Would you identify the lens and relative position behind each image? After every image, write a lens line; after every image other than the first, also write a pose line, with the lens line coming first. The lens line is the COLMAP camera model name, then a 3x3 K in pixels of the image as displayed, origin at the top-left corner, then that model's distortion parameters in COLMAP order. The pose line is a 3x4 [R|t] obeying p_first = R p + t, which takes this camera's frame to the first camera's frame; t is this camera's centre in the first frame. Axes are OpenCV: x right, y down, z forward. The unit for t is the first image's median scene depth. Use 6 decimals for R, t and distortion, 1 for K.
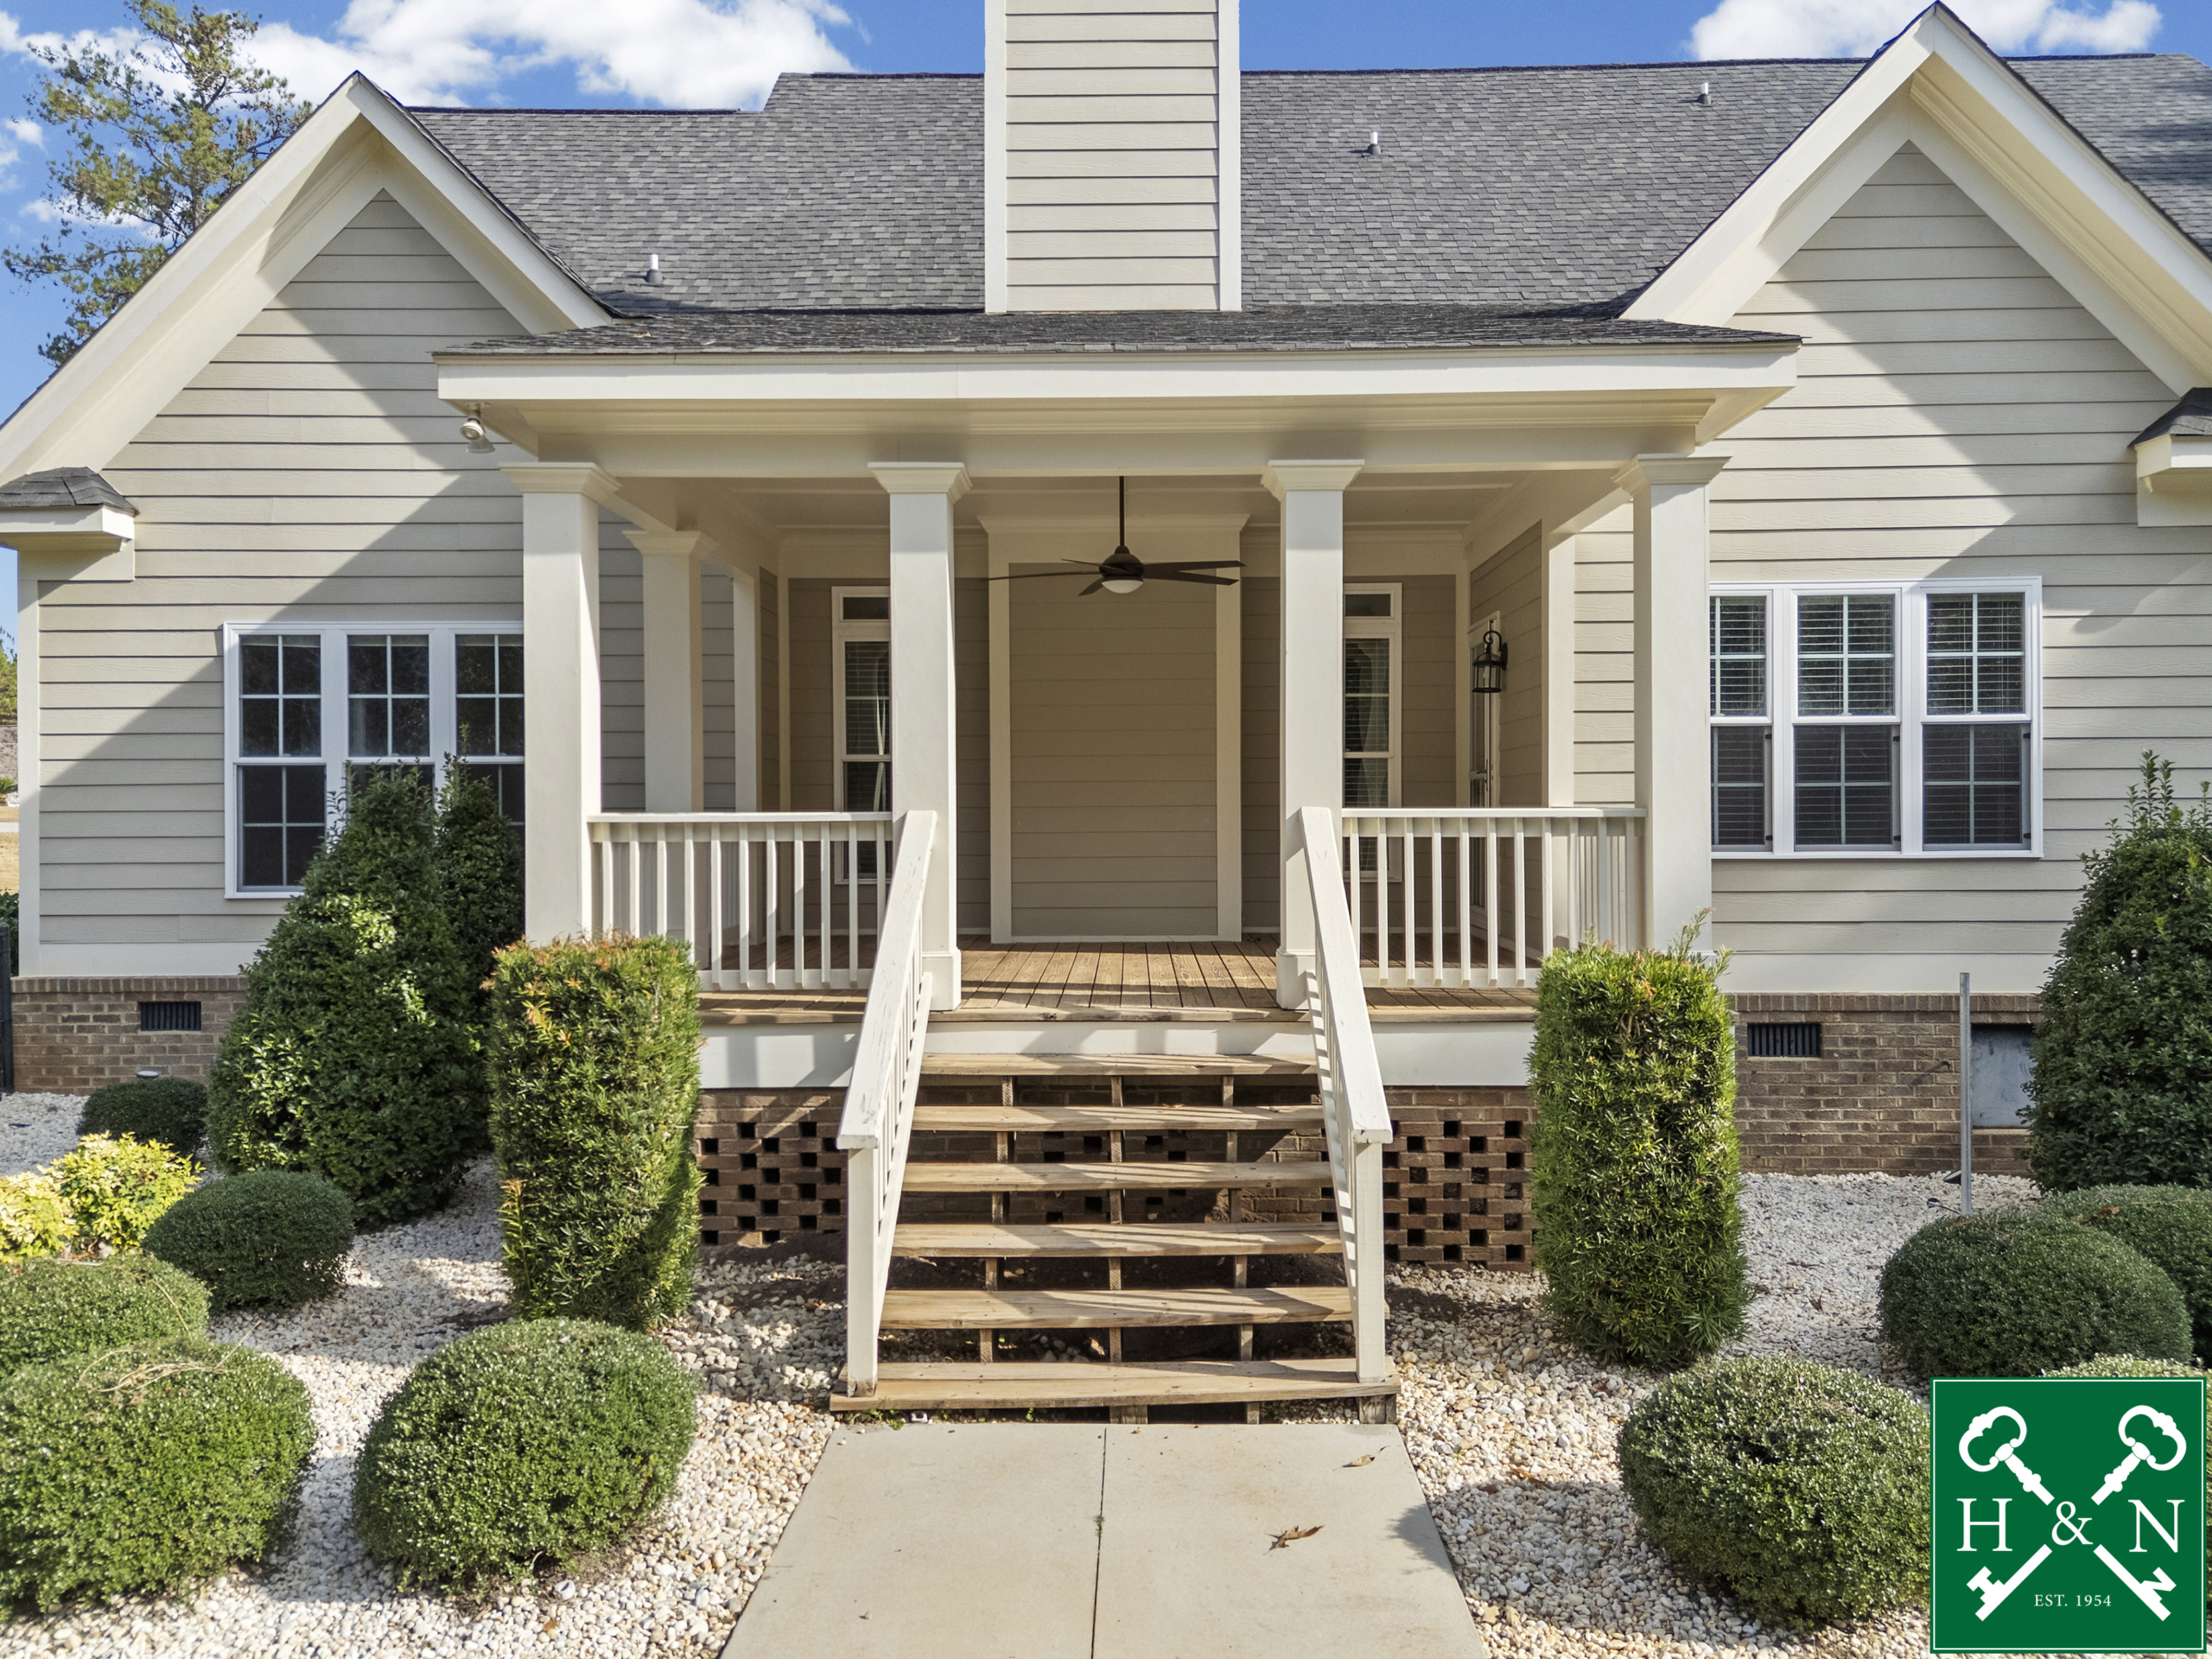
lens RADIAL K [[1595.2, 0, 1101.0], [0, 1595.2, 858.5], [0, 0, 1]] dist [0.110483, -0.106878]
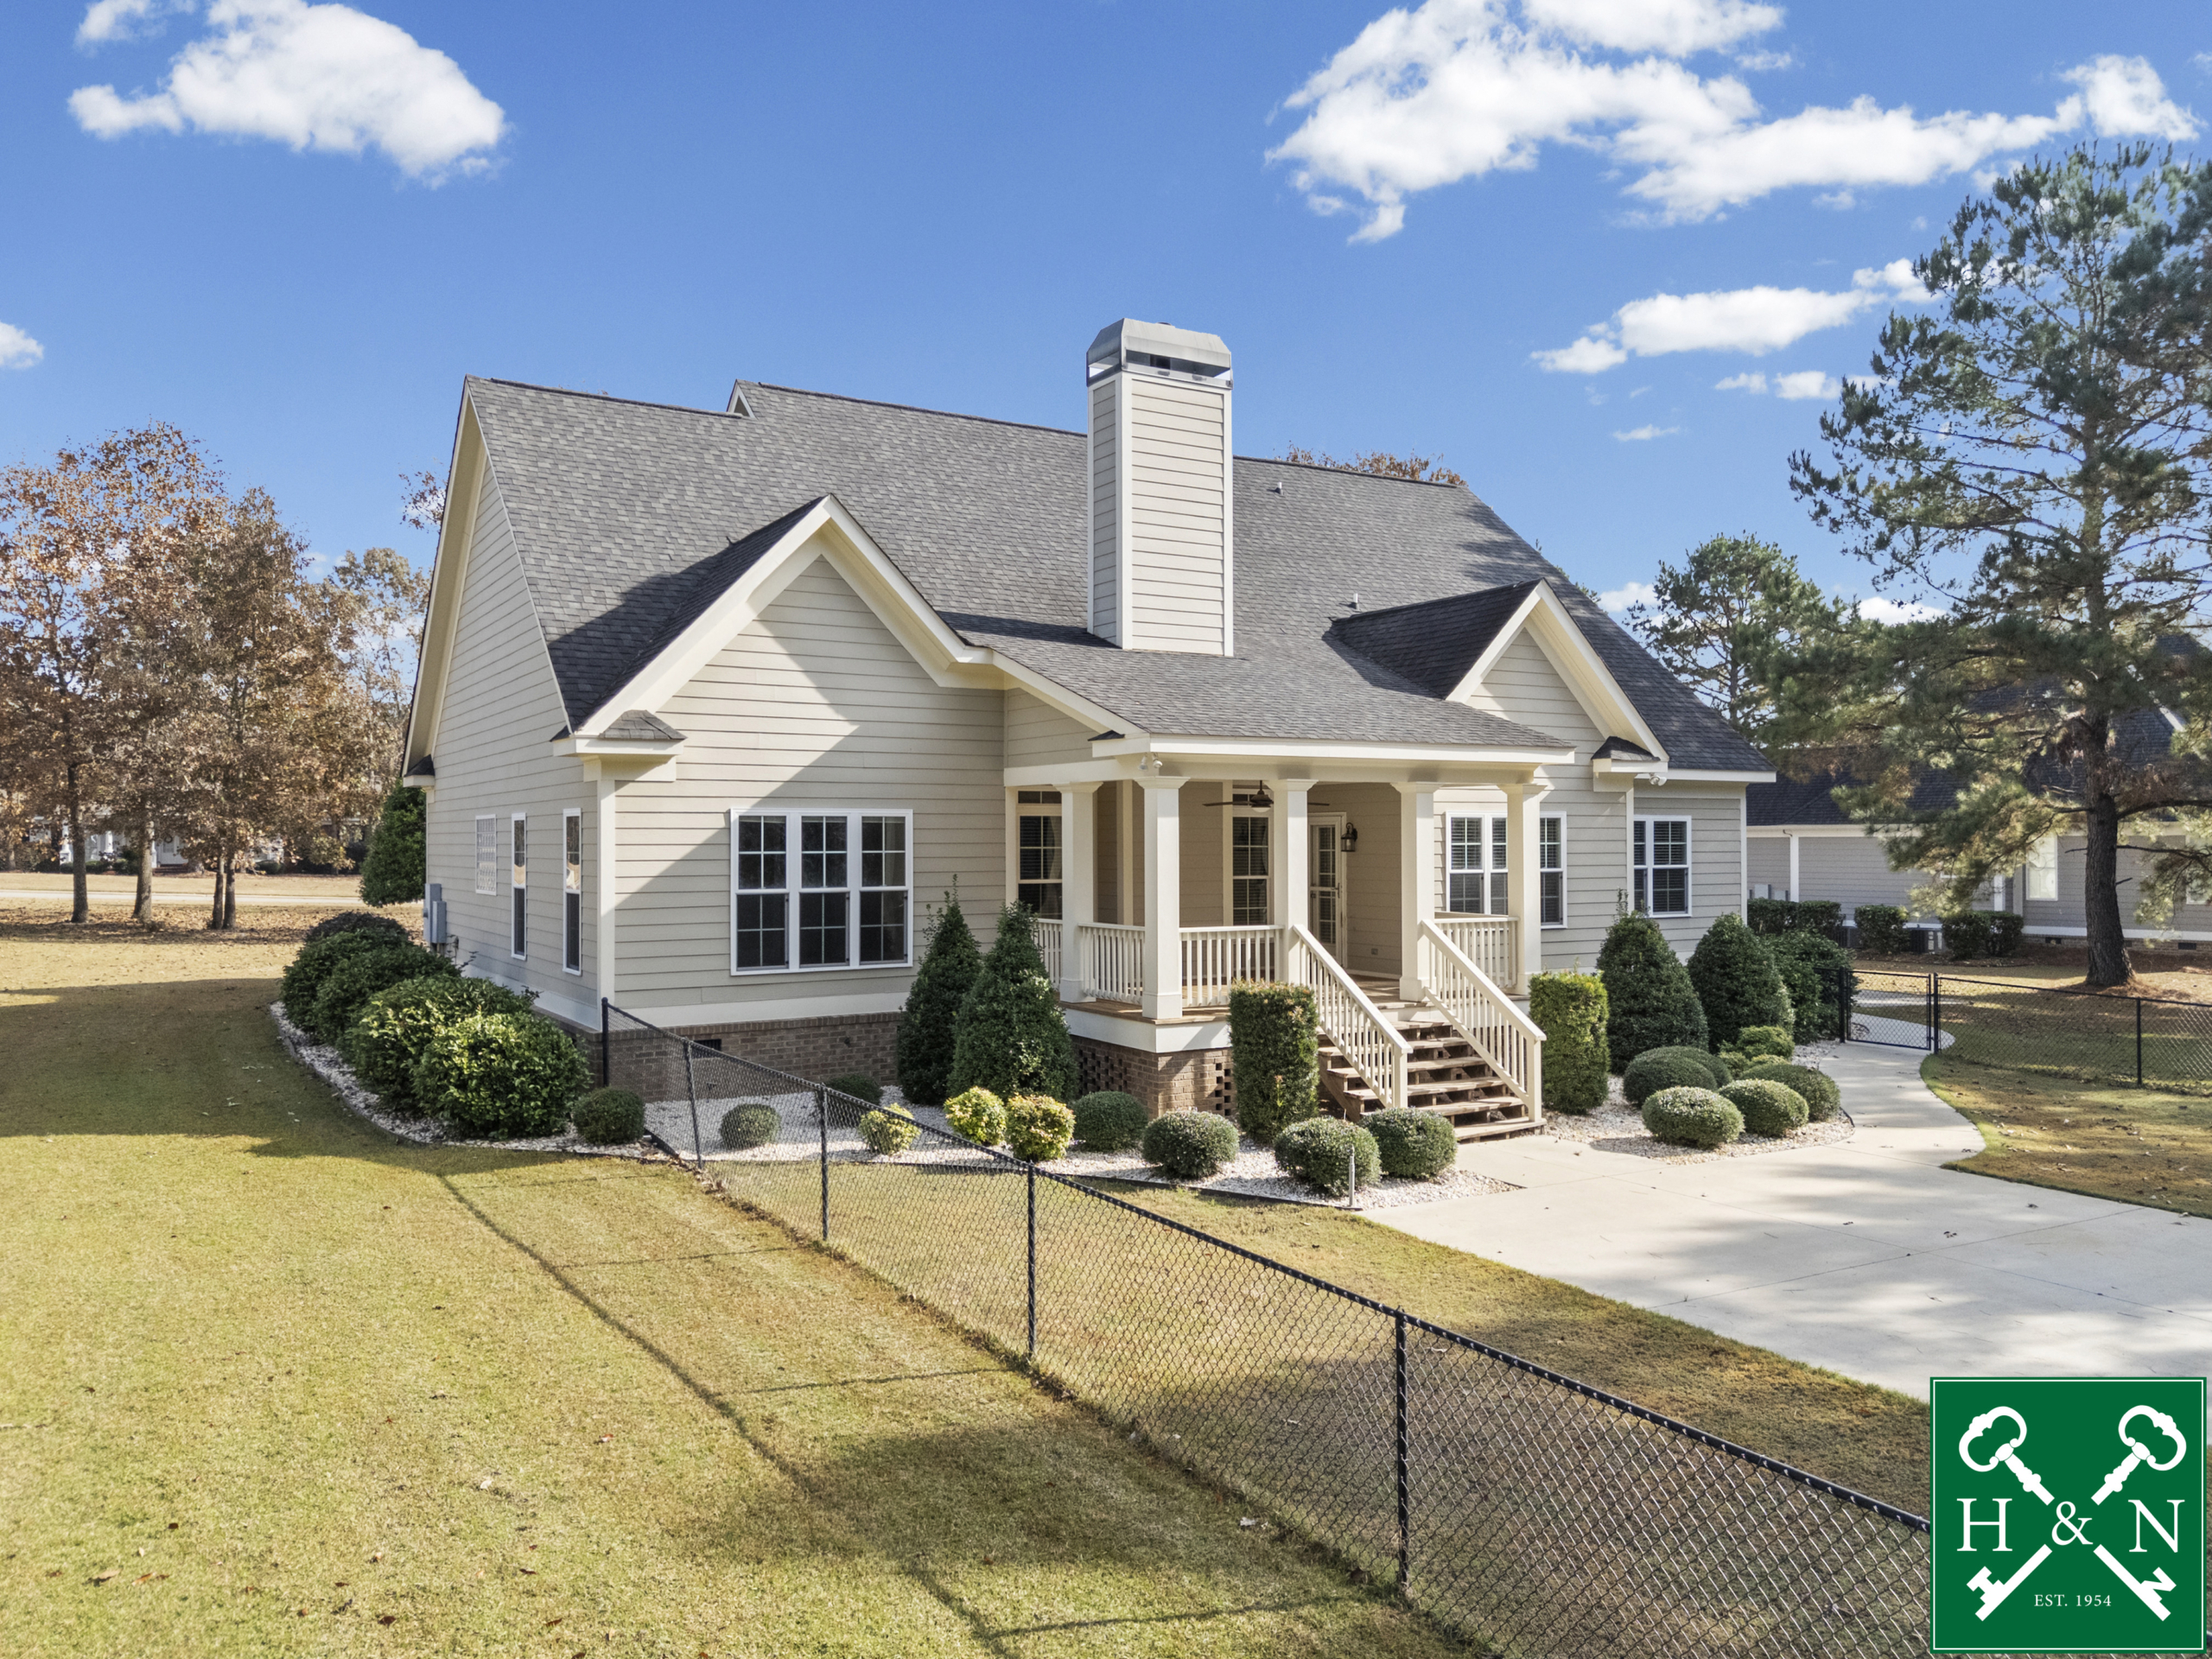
lens RADIAL K [[1595.2, 0, 1101.0], [0, 1595.2, 858.5], [0, 0, 1]] dist [0.110483, -0.106878]
pose [[0.858677, -0.003254, 0.512506, -1.046870], [0.013764, 0.999766, -0.016713, -0.061446], [-0.512332, 0.021406, 0.858521, -0.584966]]
